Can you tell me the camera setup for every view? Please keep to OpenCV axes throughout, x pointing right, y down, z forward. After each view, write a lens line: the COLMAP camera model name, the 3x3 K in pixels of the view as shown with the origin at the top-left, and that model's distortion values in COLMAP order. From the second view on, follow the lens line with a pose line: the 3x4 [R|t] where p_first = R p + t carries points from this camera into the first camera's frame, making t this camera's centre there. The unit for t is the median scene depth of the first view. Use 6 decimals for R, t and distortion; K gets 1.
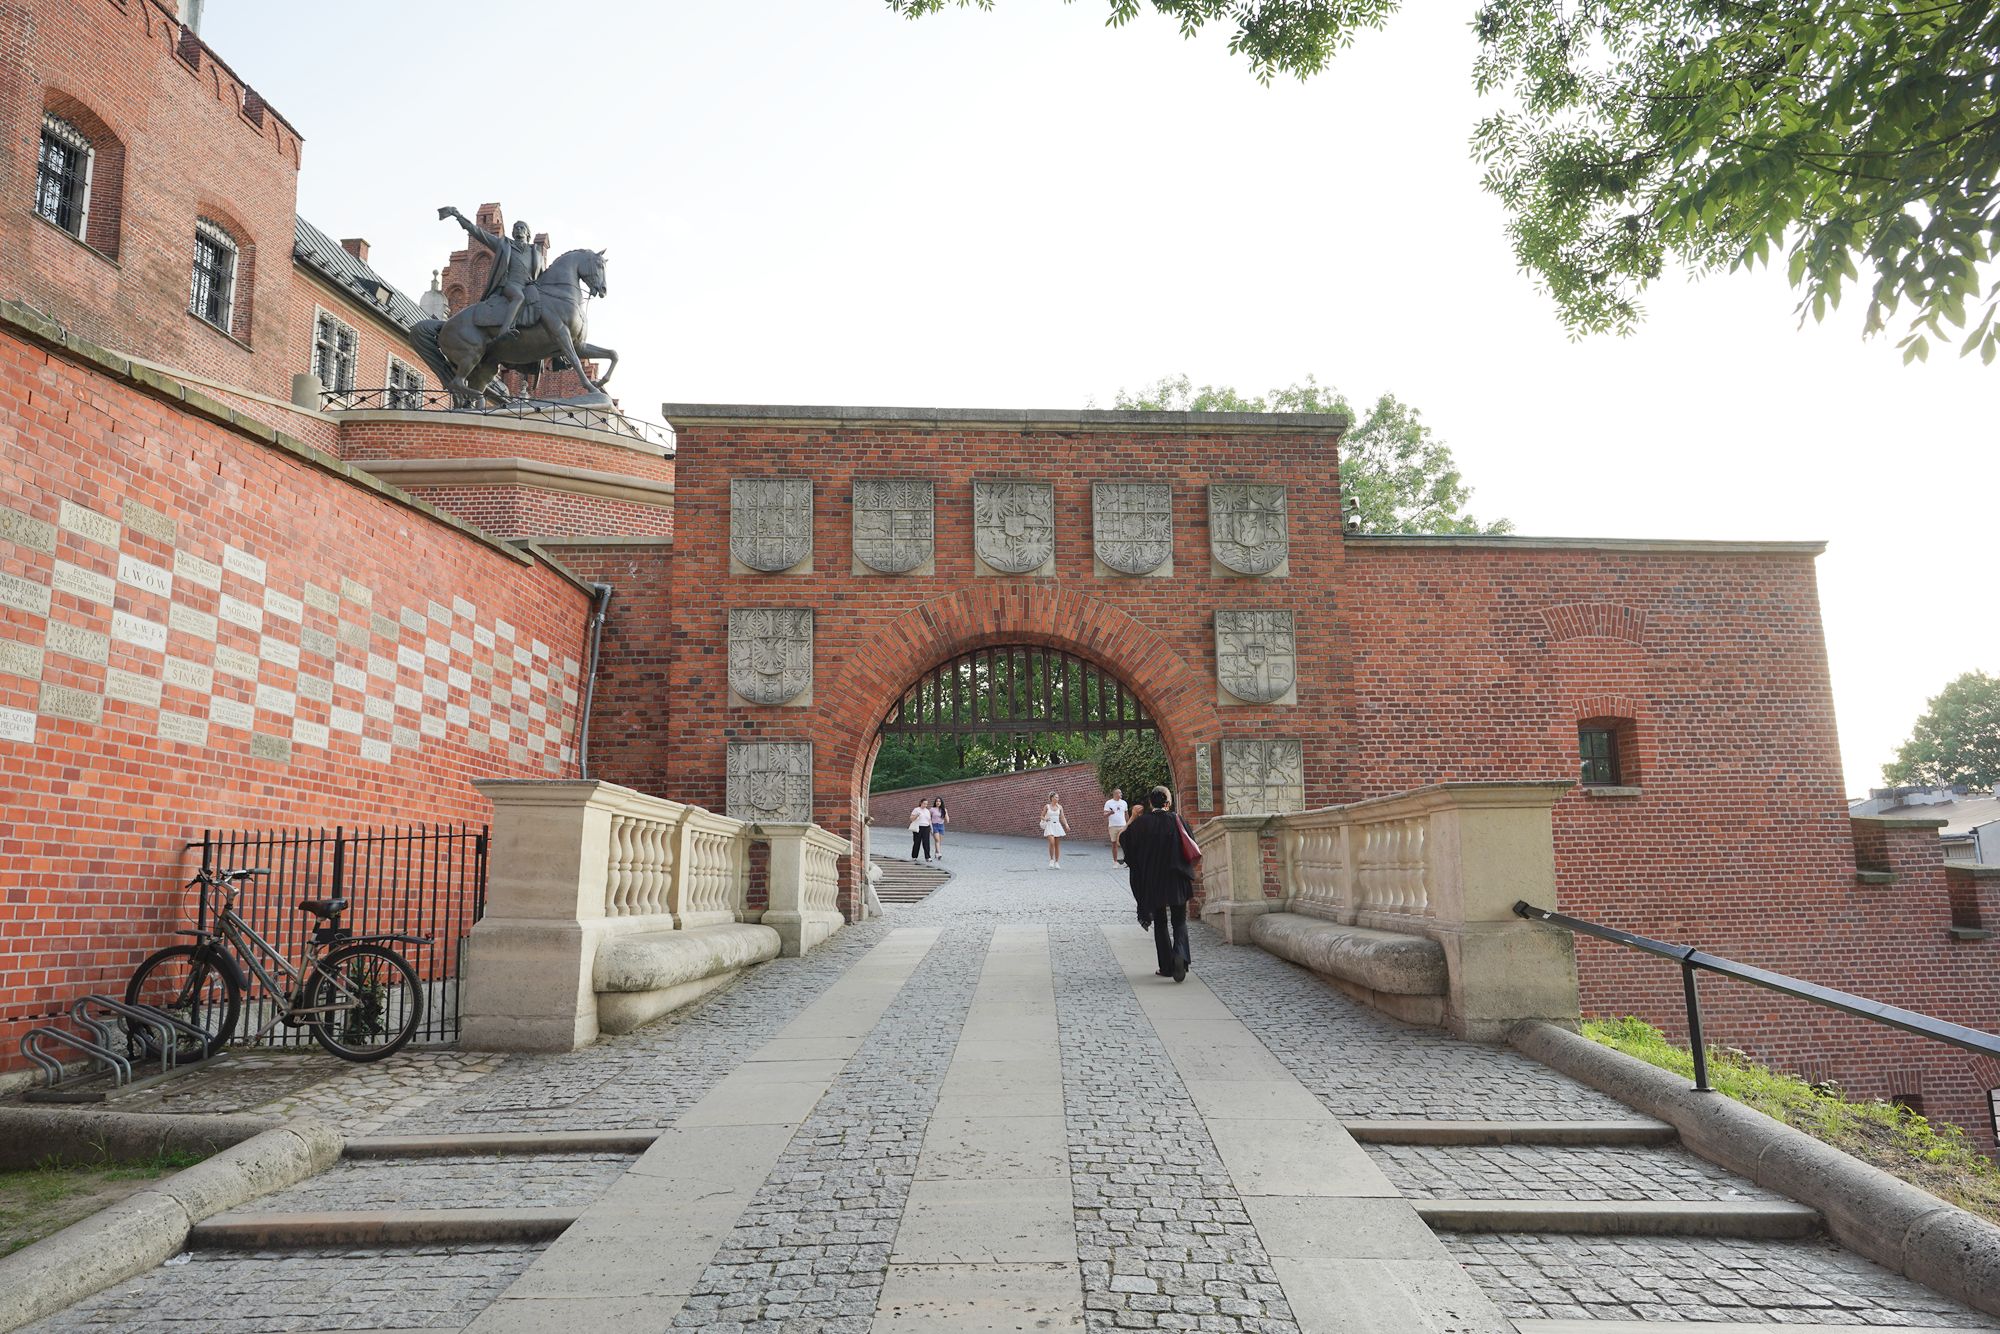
lens RADIAL K [[1316.7, 0, 989.6], [0, 1316.7, 668.5], [0, 0, 1]] dist [-0.025484, 0.024640]
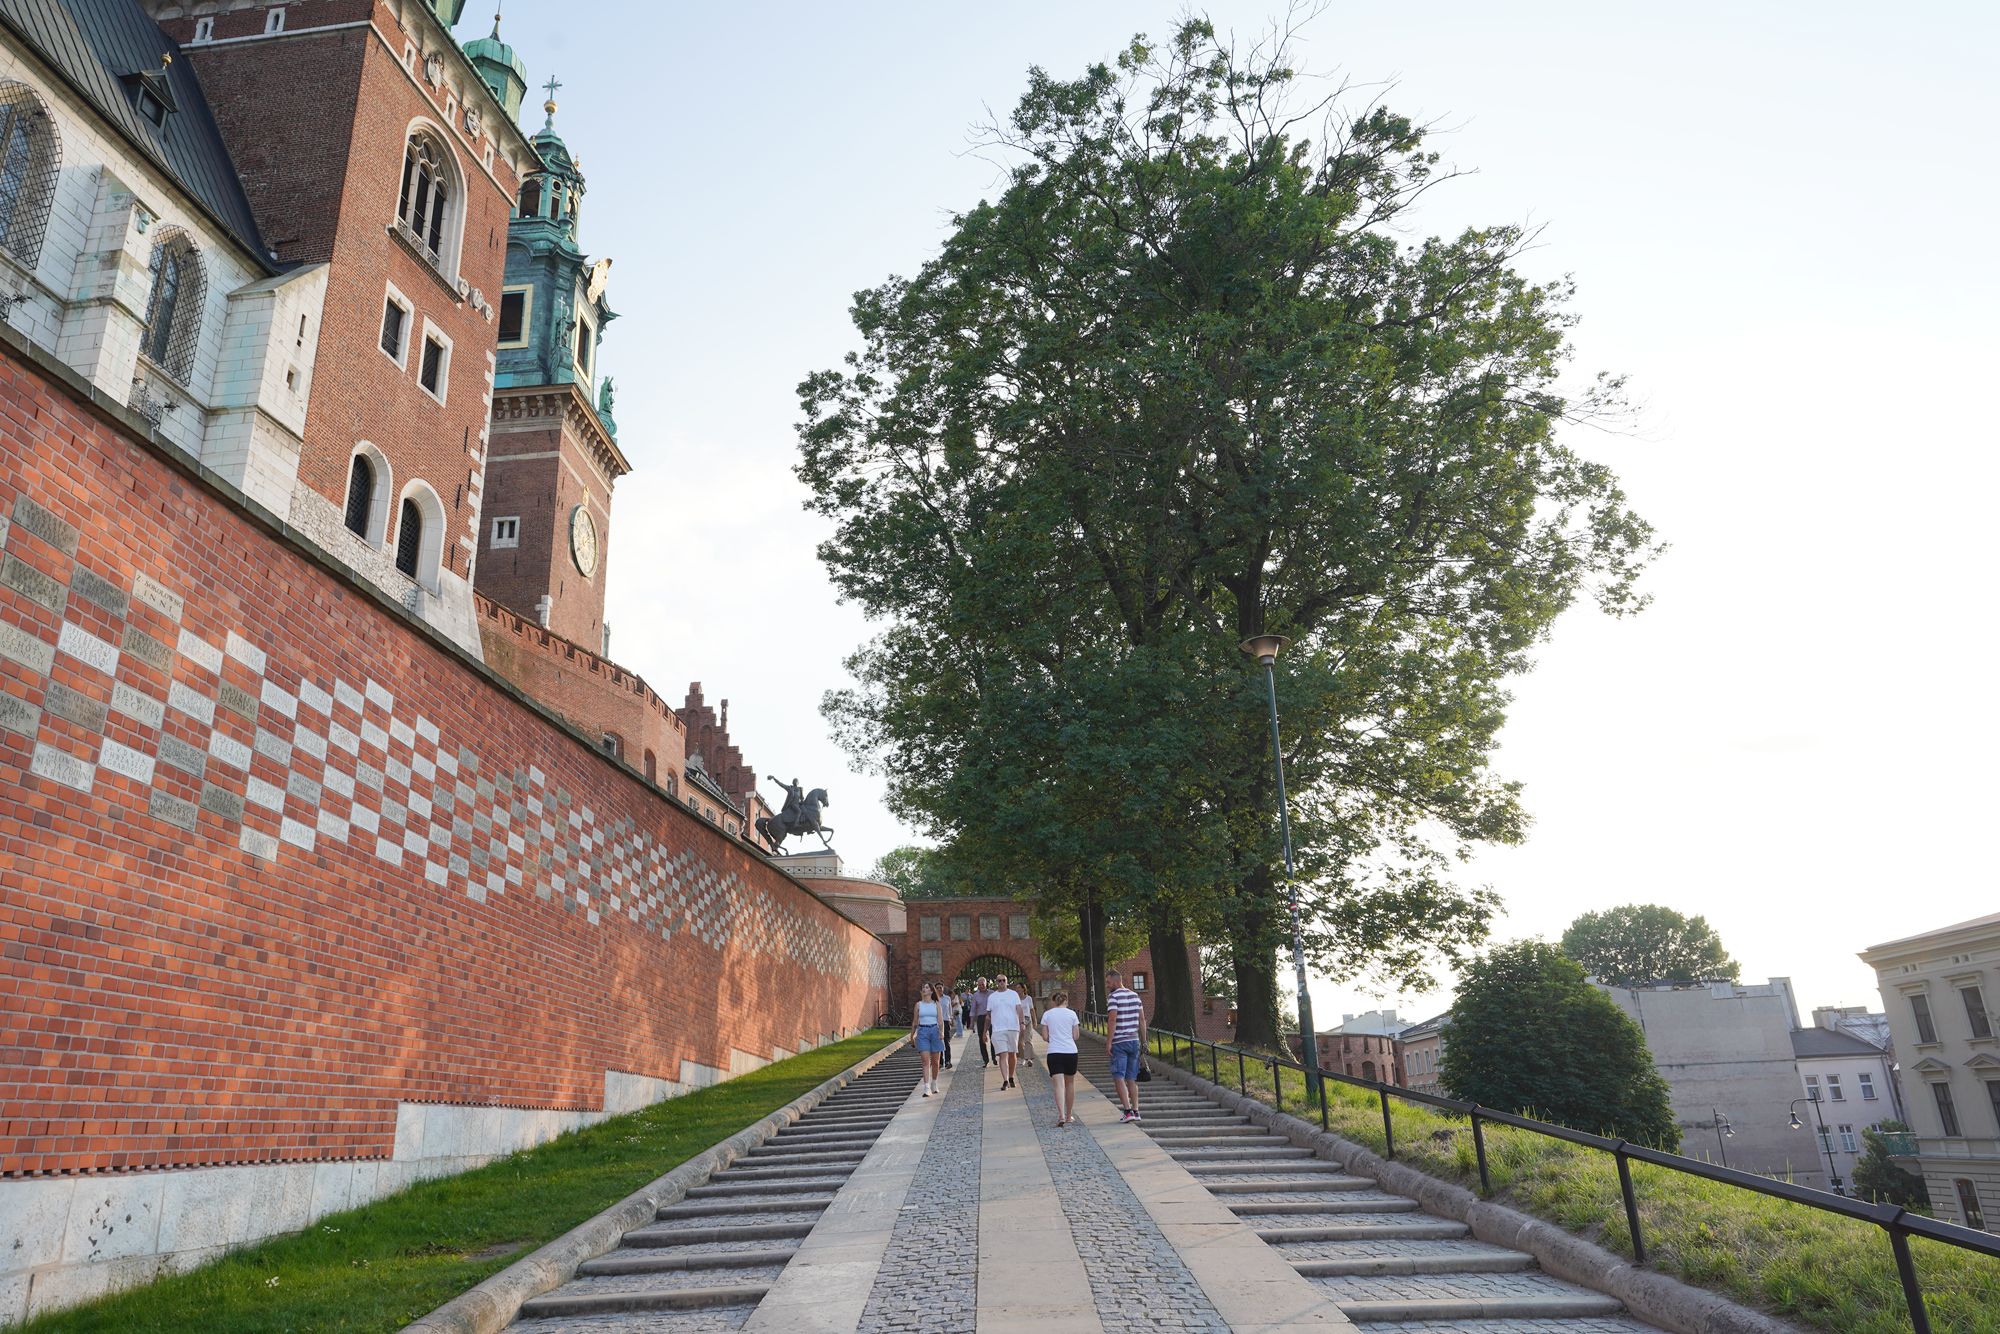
lens RADIAL K [[1316.7, 0, 989.6], [0, 1316.7, 668.5], [0, 0, 1]] dist [-0.025484, 0.024640]
pose [[0.999238, -0.009207, 0.037921, -0.119540], [0.015215, 0.986782, -0.161335, -0.223988], [-0.035934, 0.161789, 0.986171, -2.919925]]
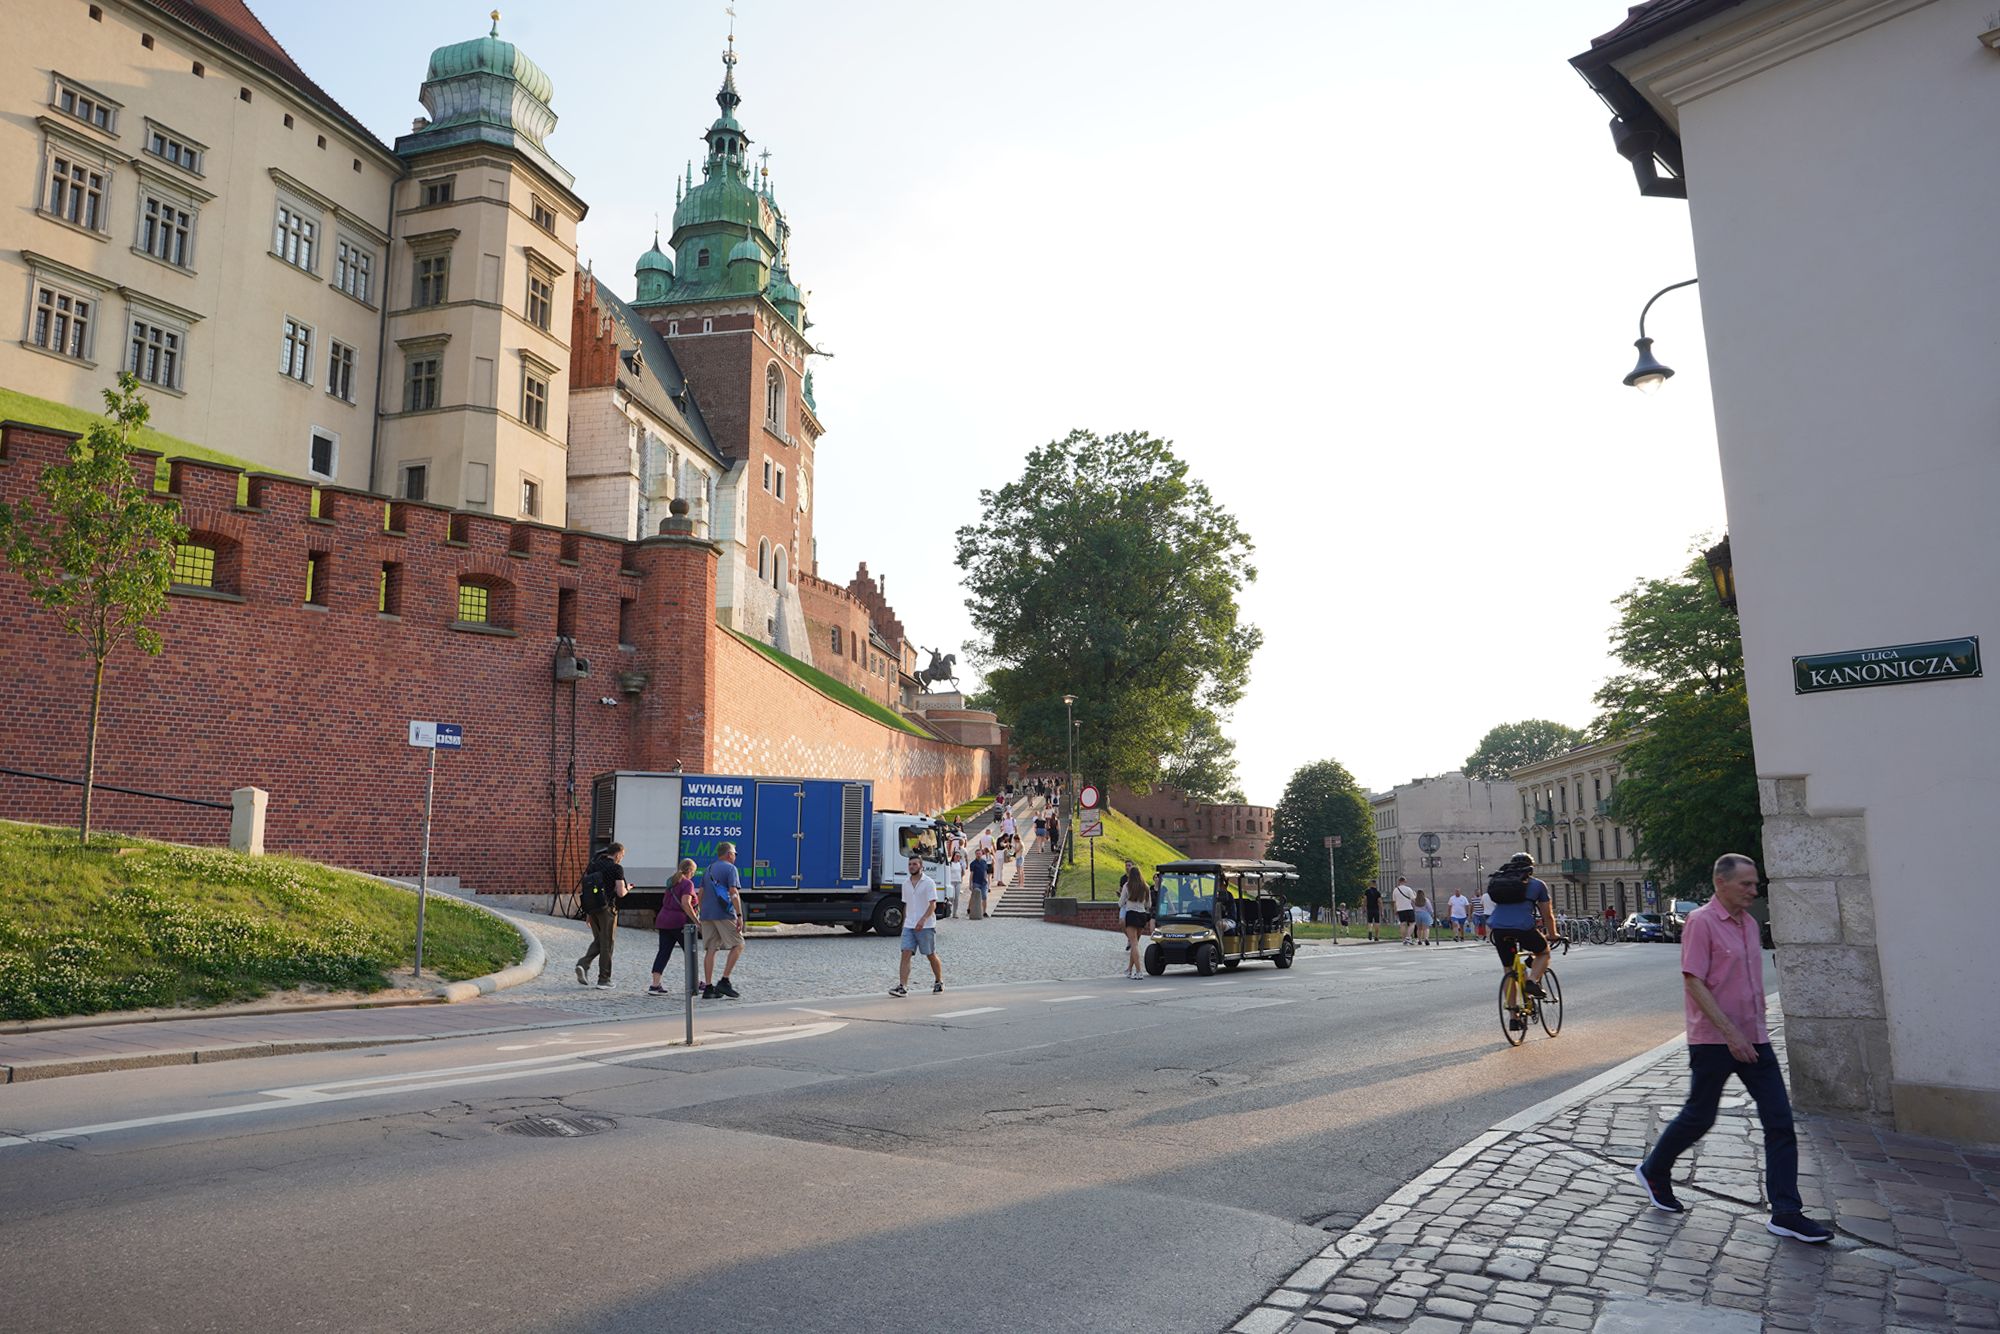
lens RADIAL K [[1316.7, 0, 989.6], [0, 1316.7, 668.5], [0, 0, 1]] dist [-0.025484, 0.024640]
pose [[0.999243, 0.010007, -0.037589, -0.019589], [-0.009383, 0.999816, 0.016752, -0.612677], [0.037750, -0.016386, 0.999153, -6.105128]]
